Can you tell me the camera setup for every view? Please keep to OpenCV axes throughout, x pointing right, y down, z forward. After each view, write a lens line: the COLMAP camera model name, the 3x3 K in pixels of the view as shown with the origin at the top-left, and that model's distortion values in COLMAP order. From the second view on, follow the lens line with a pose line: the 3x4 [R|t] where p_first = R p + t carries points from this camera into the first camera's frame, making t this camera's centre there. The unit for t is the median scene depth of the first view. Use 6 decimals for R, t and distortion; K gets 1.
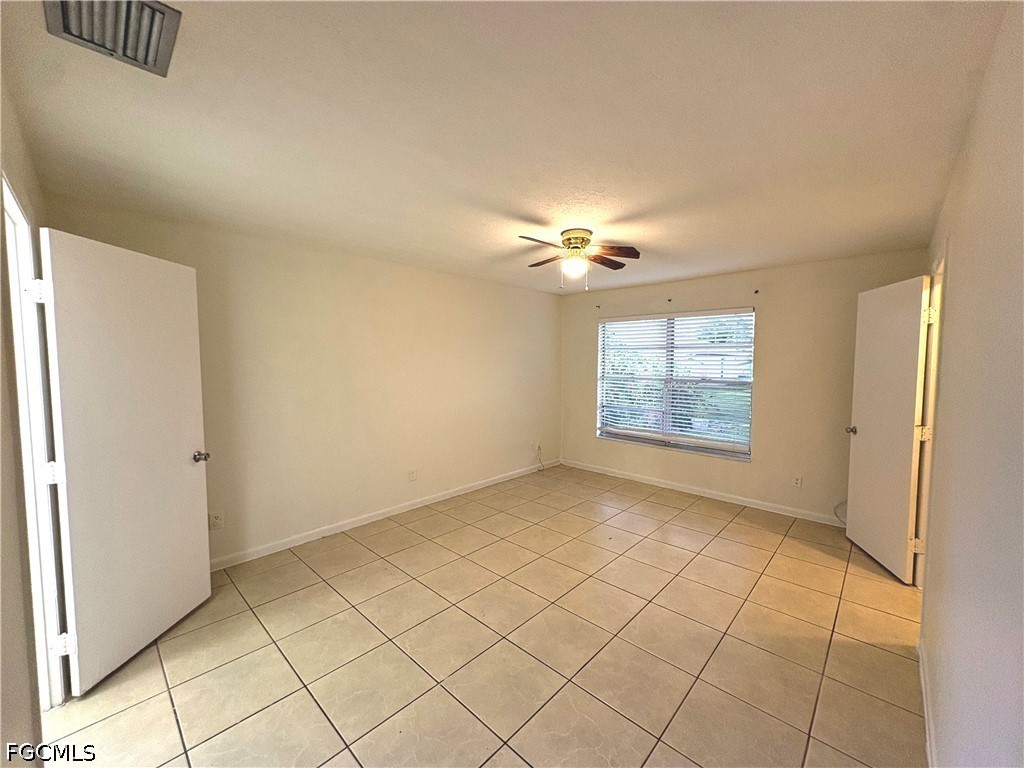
lens RADIAL K [[405.3, 0, 513.3], [0, 405.3, 382.4], [0, 0, 1]] dist [-0.001884, -0.000090]
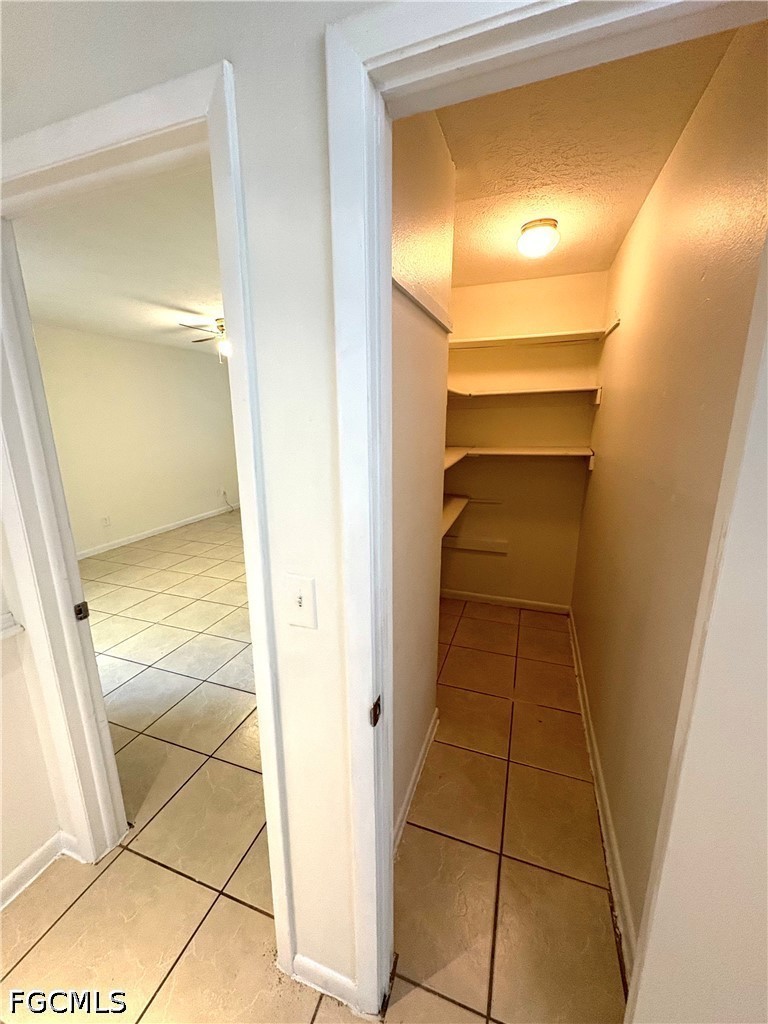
lens RADIAL K [[405.3, 0, 383.0], [0, 405.3, 507.6], [0, 0, 1]] dist [-0.001884, -0.000090]
pose [[0.915501, -0.103473, 0.388782, 0.030676], [0.034445, 0.982971, 0.180503, 0.007430], [-0.400839, -0.151859, 0.903475, -0.346551]]
